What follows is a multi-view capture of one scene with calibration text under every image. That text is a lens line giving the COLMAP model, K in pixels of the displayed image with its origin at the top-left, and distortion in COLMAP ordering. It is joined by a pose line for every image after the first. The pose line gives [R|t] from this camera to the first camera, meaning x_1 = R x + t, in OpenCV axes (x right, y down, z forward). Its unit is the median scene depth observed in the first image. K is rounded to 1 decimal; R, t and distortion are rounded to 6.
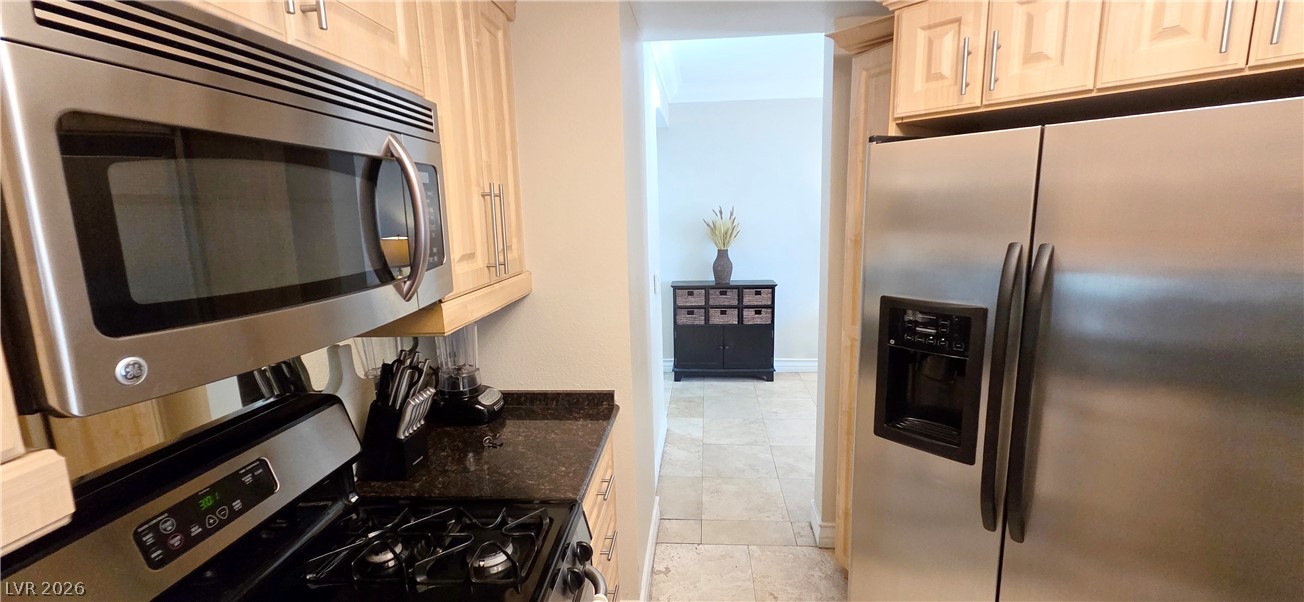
lens RADIAL K [[529.5, 0, 663.1], [0, 529.5, 297.5], [0, 0, 1]] dist [0.006846, -0.001295]
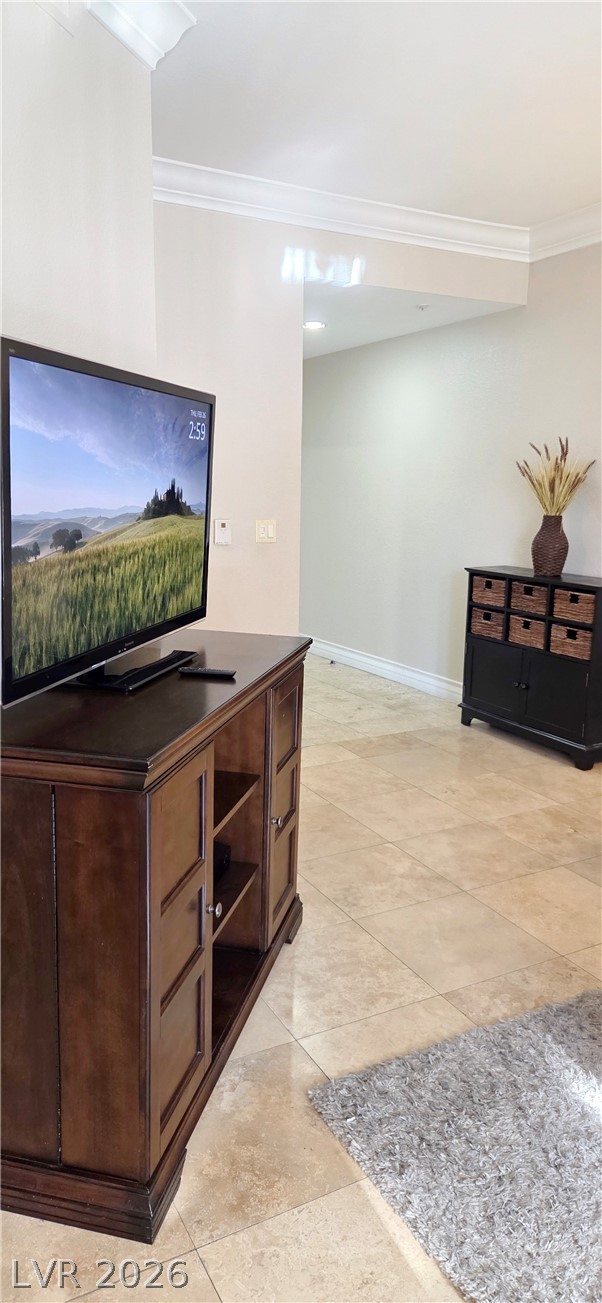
lens RADIAL K [[873.6, 0, 294.9], [0, 873.6, 642.8], [0, 0, 1]] dist [0.052801, -0.031411]
pose [[0.532060, 0.181710, -0.826978, 0.764997], [-0.163650, 0.980353, 0.110122, -0.016351], [0.830741, 0.076743, 0.551344, 0.271186]]
